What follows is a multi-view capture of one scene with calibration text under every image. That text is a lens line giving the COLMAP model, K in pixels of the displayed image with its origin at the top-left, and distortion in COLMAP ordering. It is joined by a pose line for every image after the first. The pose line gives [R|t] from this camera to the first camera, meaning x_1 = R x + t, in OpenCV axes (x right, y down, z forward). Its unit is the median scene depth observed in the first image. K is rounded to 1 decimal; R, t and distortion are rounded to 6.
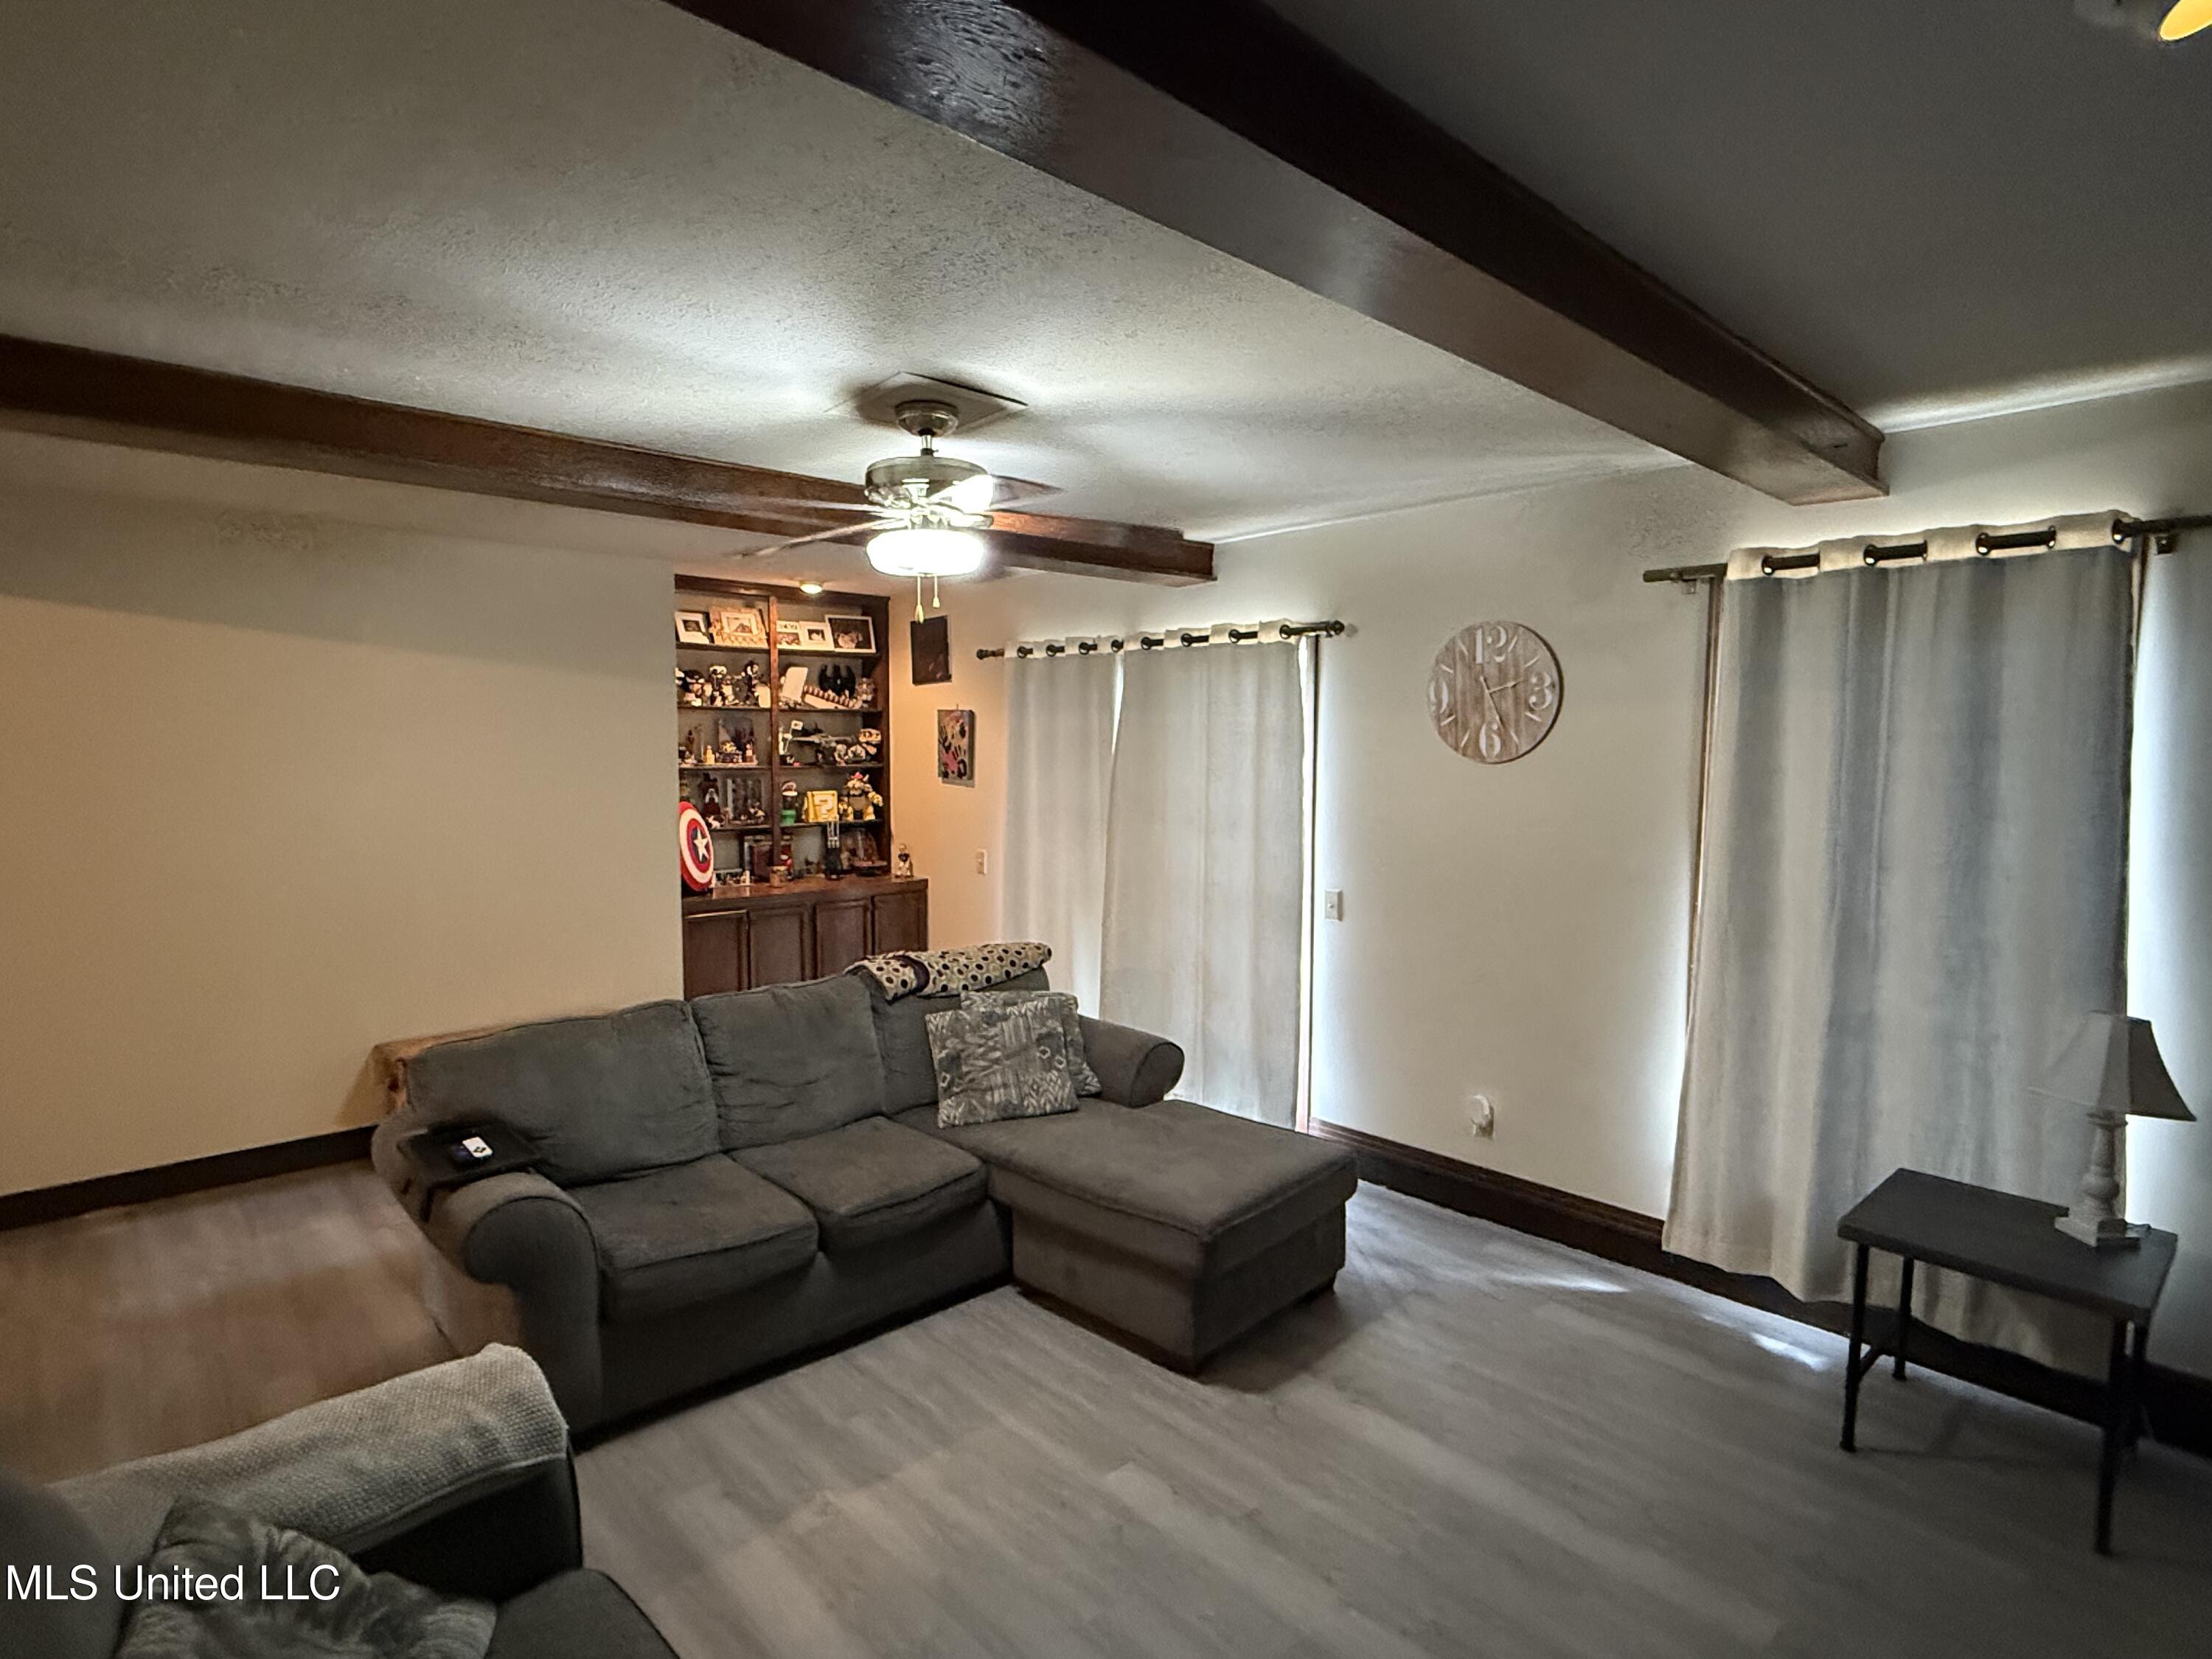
lens RADIAL K [[1138.8, 0, 1106.5], [0, 1138.8, 829.5], [0, 0, 1]] dist [0.000281, -0.000227]
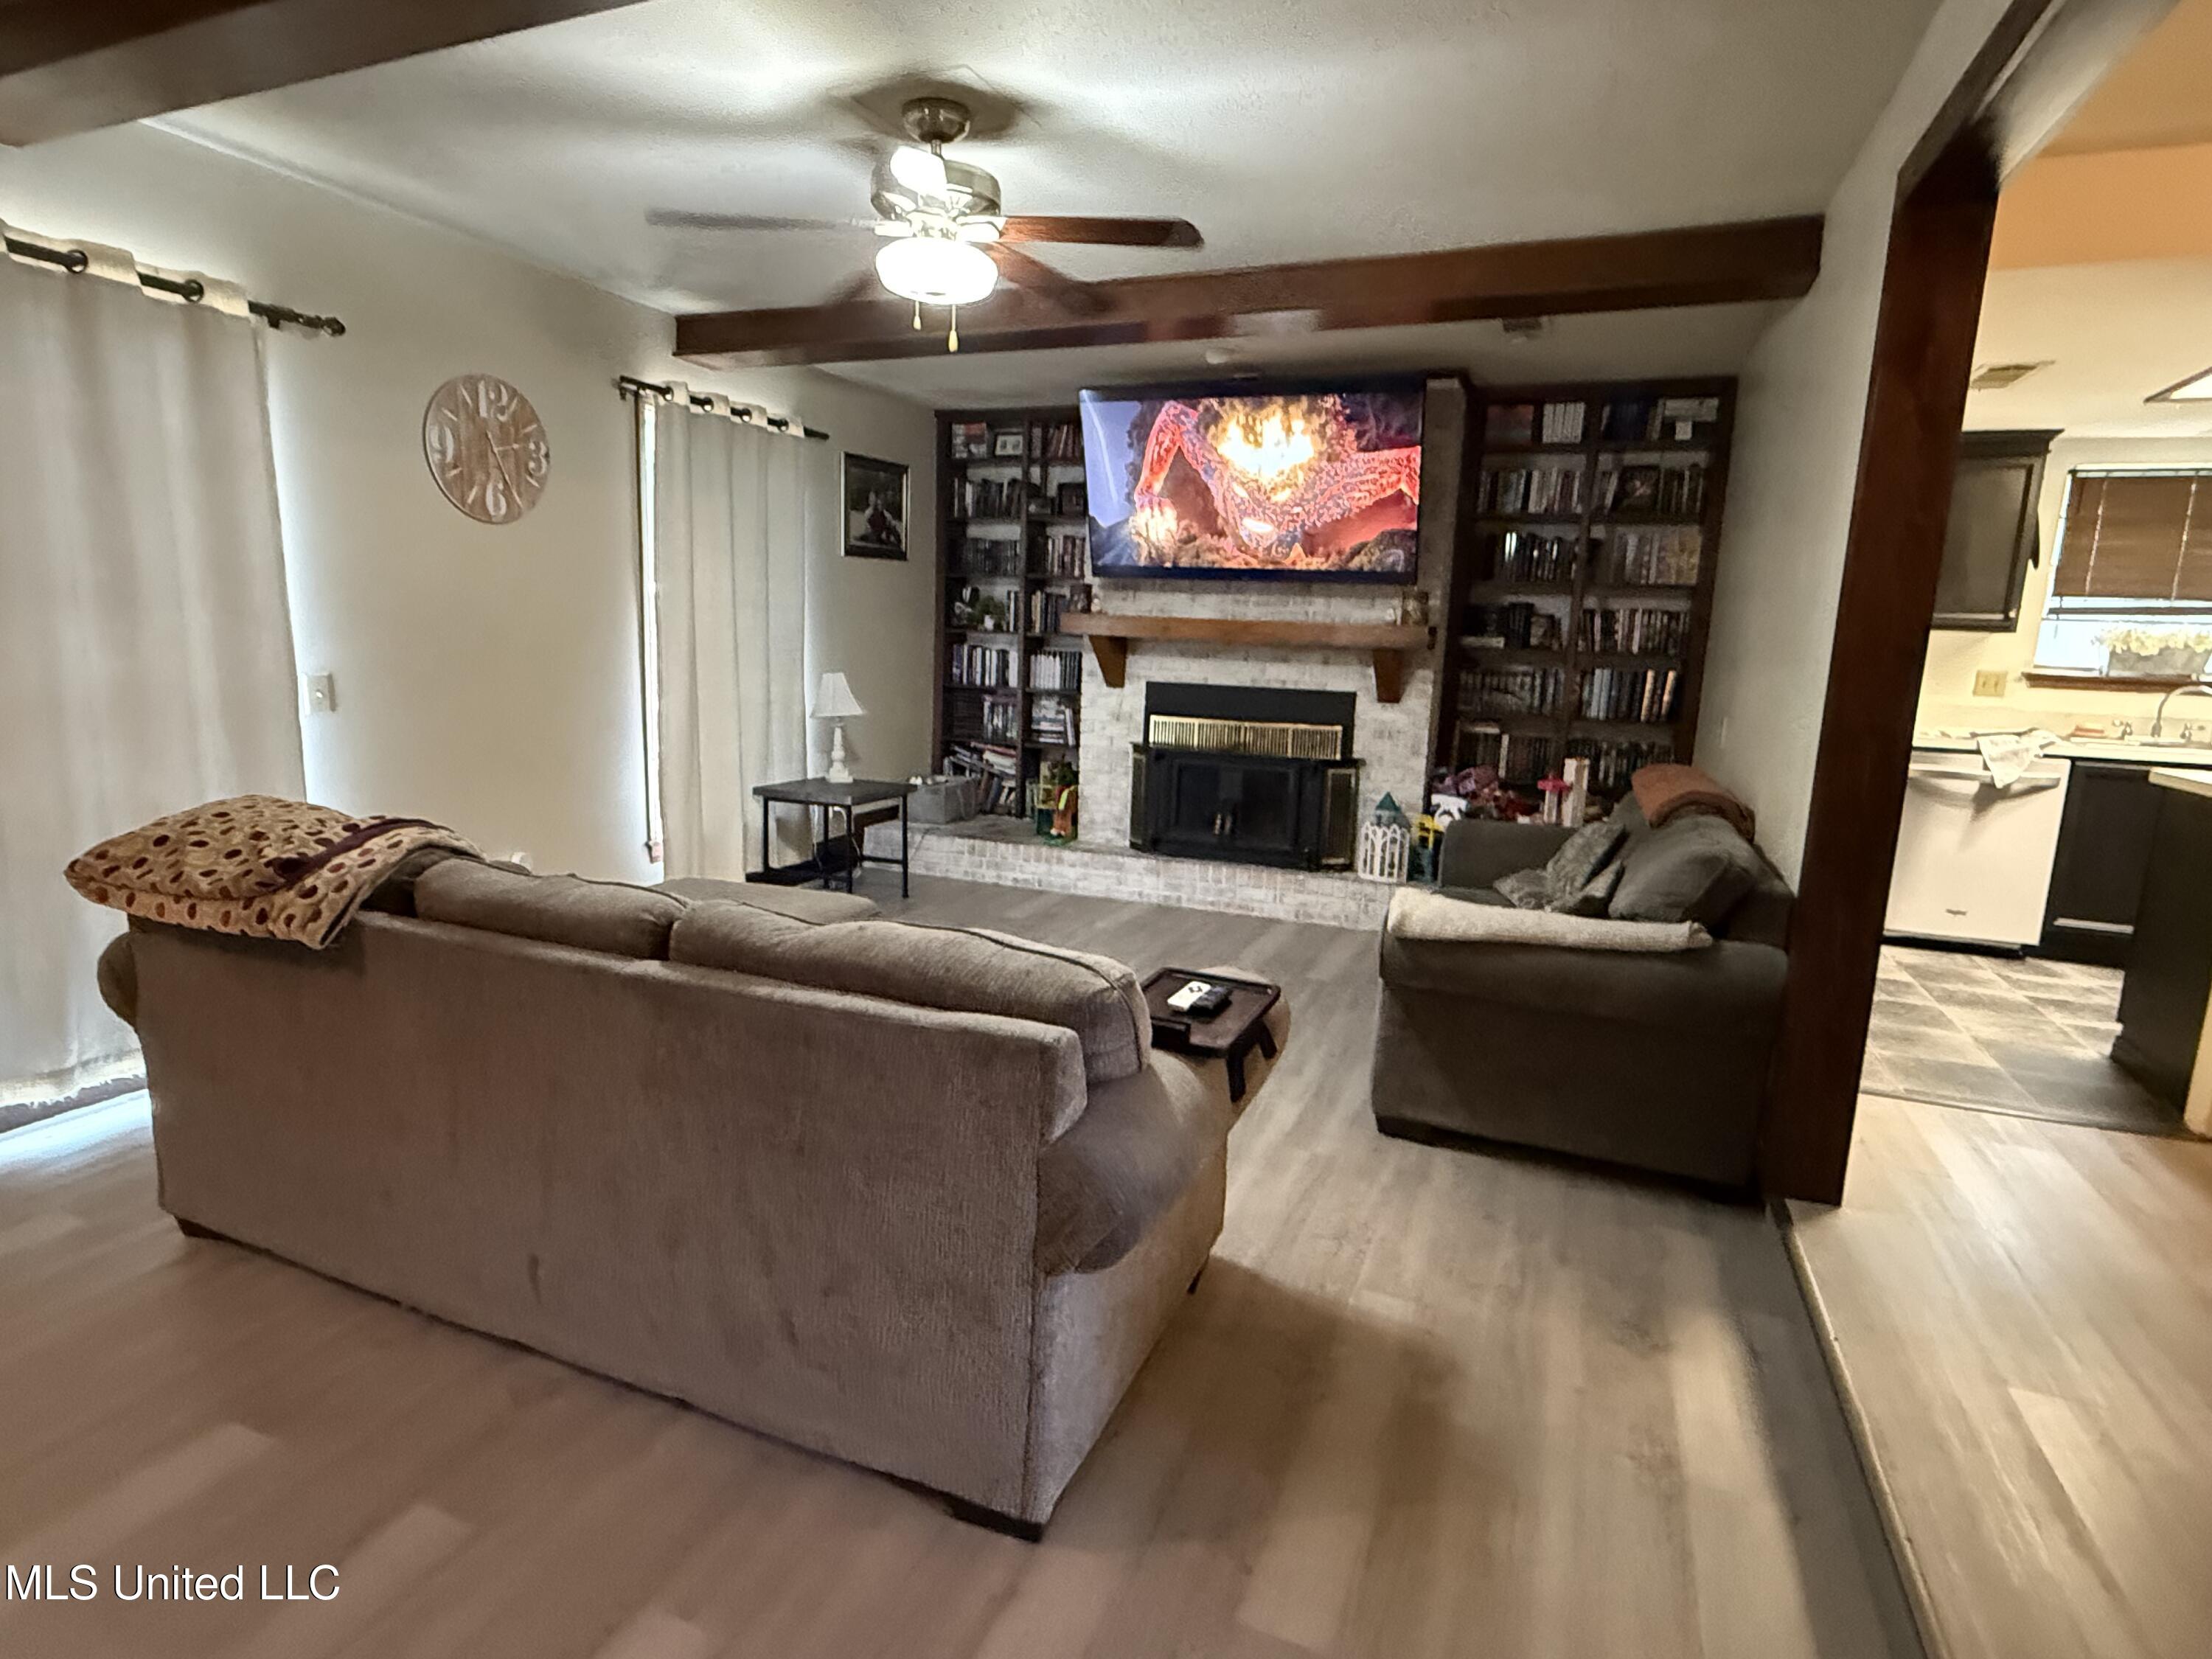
lens RADIAL K [[1138.8, 0, 1106.0], [0, 1138.8, 834.3], [0, 0, 1]] dist [0.000281, -0.000227]
pose [[-0.421579, -0.173295, 0.890079, -0.825025], [0.030071, 0.978357, 0.204725, 0.020046], [-0.906293, 0.113074, -0.407243, 0.947815]]
